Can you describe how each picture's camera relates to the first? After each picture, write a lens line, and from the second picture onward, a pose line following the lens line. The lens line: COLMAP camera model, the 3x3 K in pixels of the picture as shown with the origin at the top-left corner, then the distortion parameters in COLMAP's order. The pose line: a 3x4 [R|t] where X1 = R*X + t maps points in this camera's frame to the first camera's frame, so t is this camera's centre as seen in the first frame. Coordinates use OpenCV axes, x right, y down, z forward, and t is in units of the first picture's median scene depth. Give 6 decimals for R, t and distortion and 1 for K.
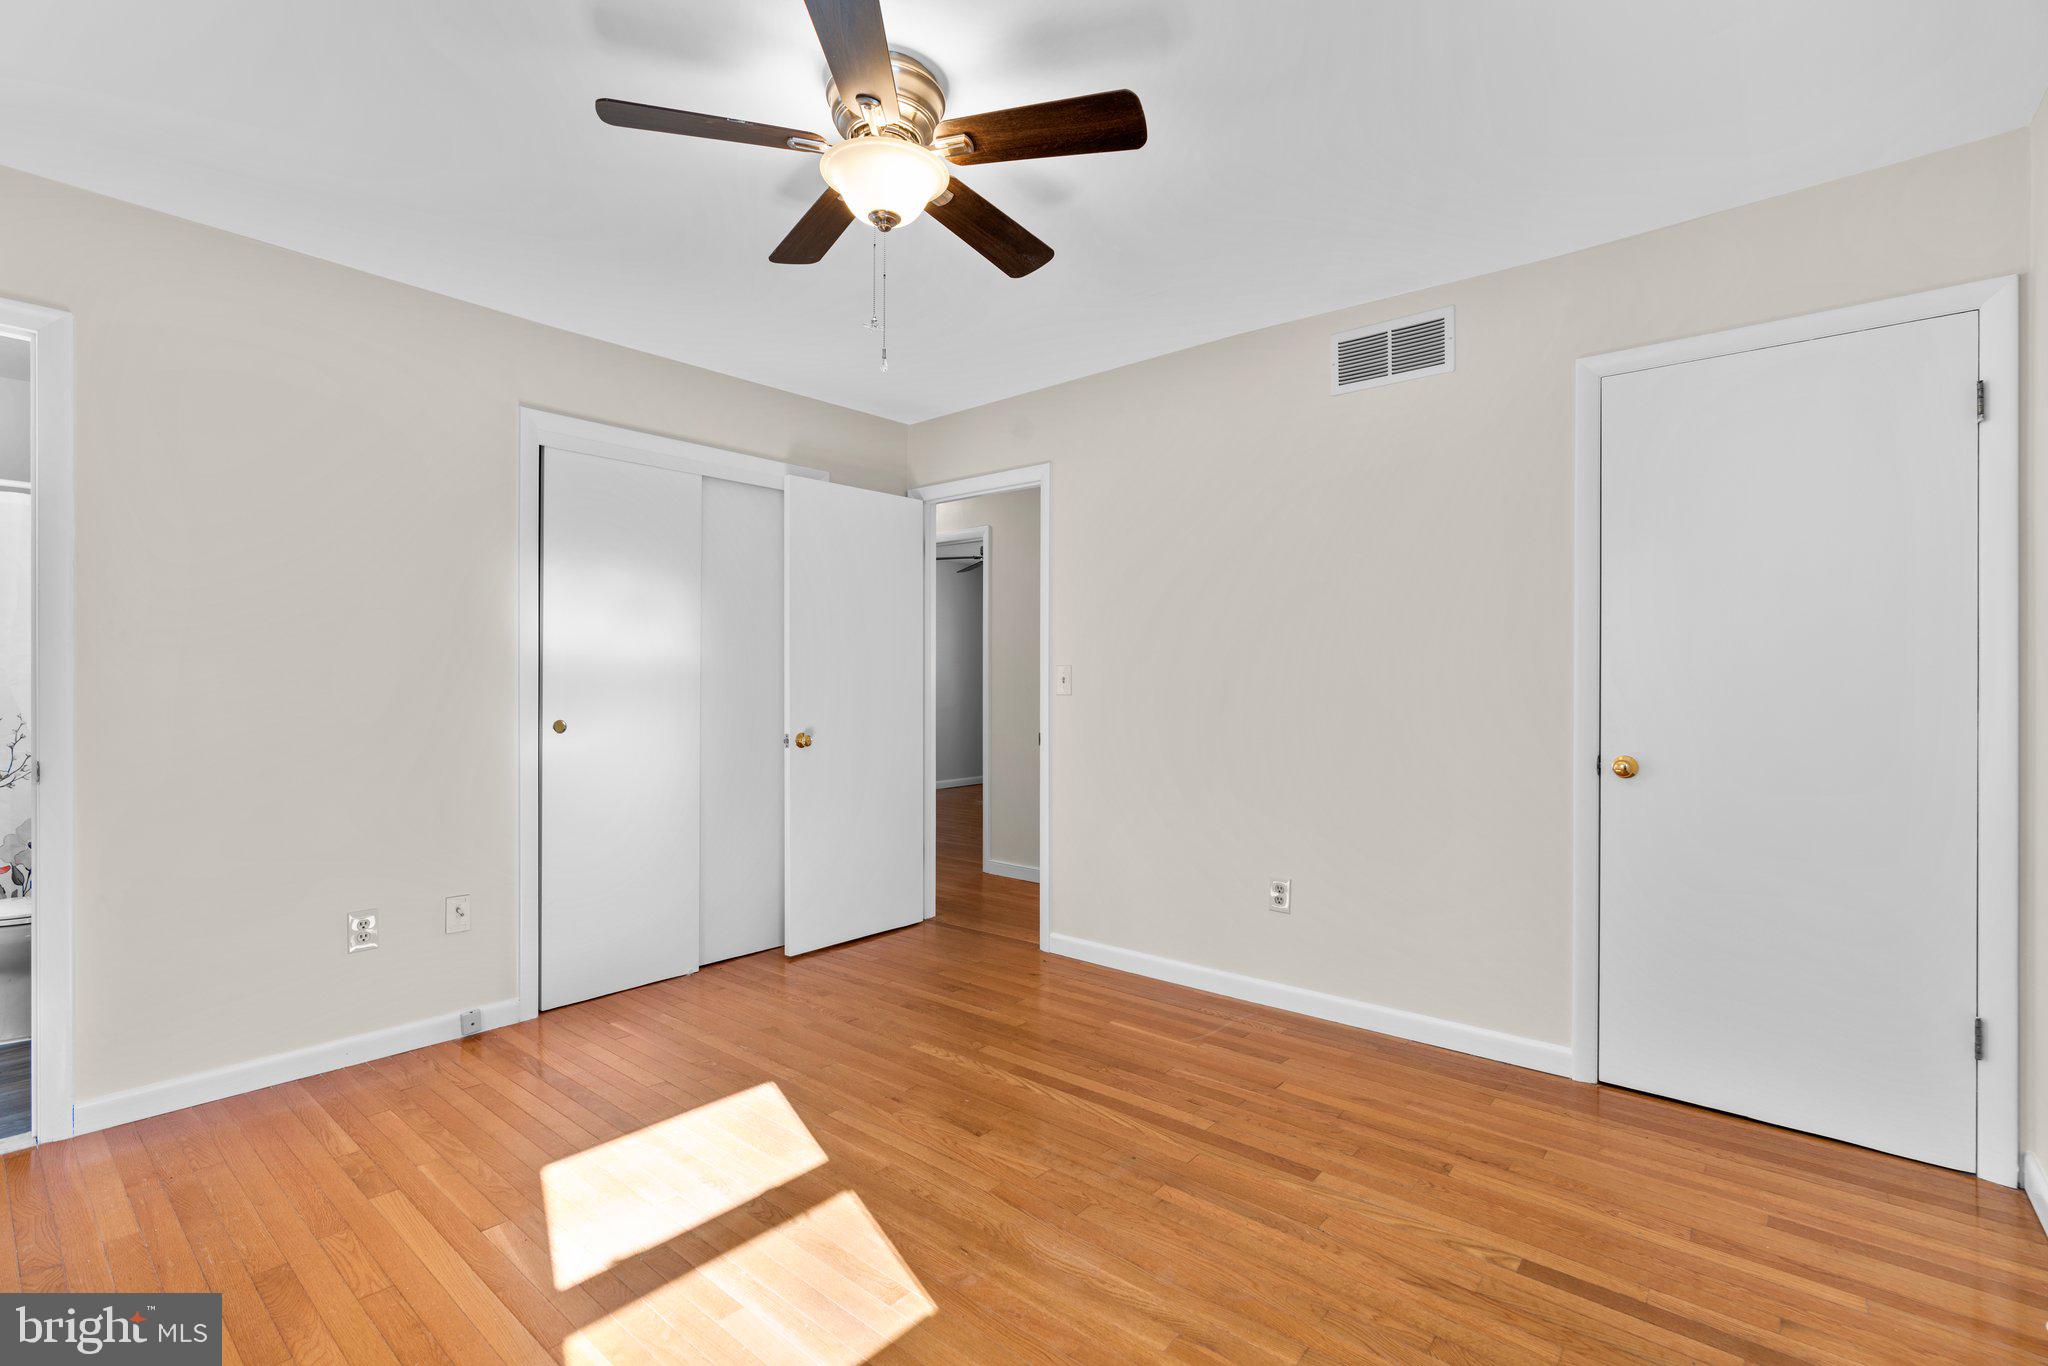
lens RADIAL K [[919.6, 0, 1017.0], [0, 919.6, 685.8], [0, 0, 1]] dist [-0.014895, 0.007048]
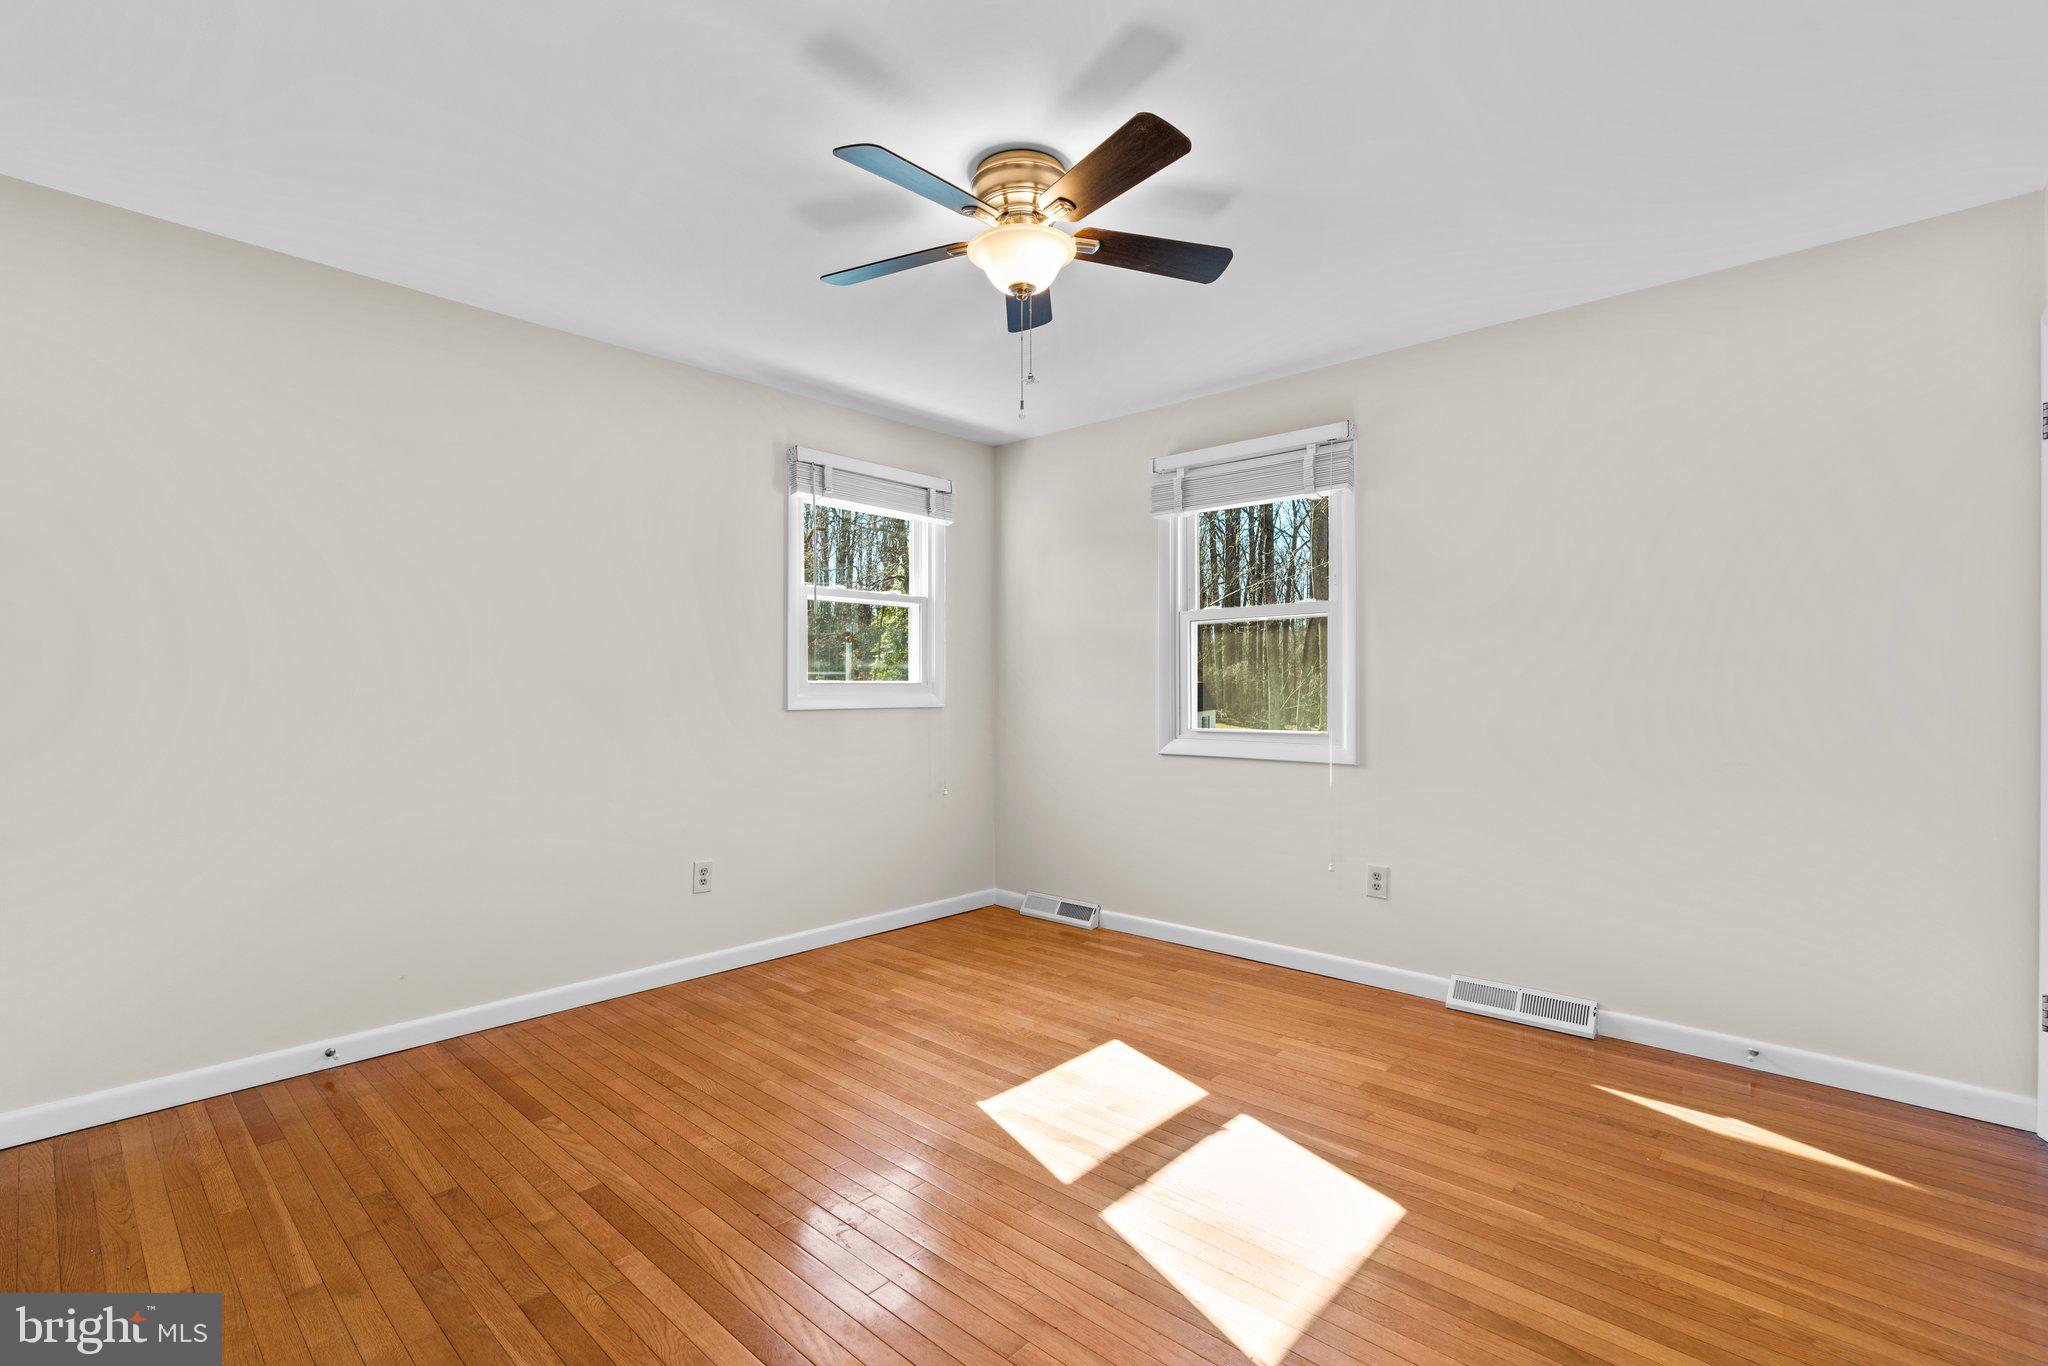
lens RADIAL K [[919.6, 0, 1017.0], [0, 919.6, 685.8], [0, 0, 1]] dist [-0.014895, 0.007048]
pose [[-0.998812, -0.001884, 0.048685, -0.189296], [-0.001827, 0.999998, 0.001229, -0.004270], [-0.048687, 0.001139, -0.998813, 2.112702]]
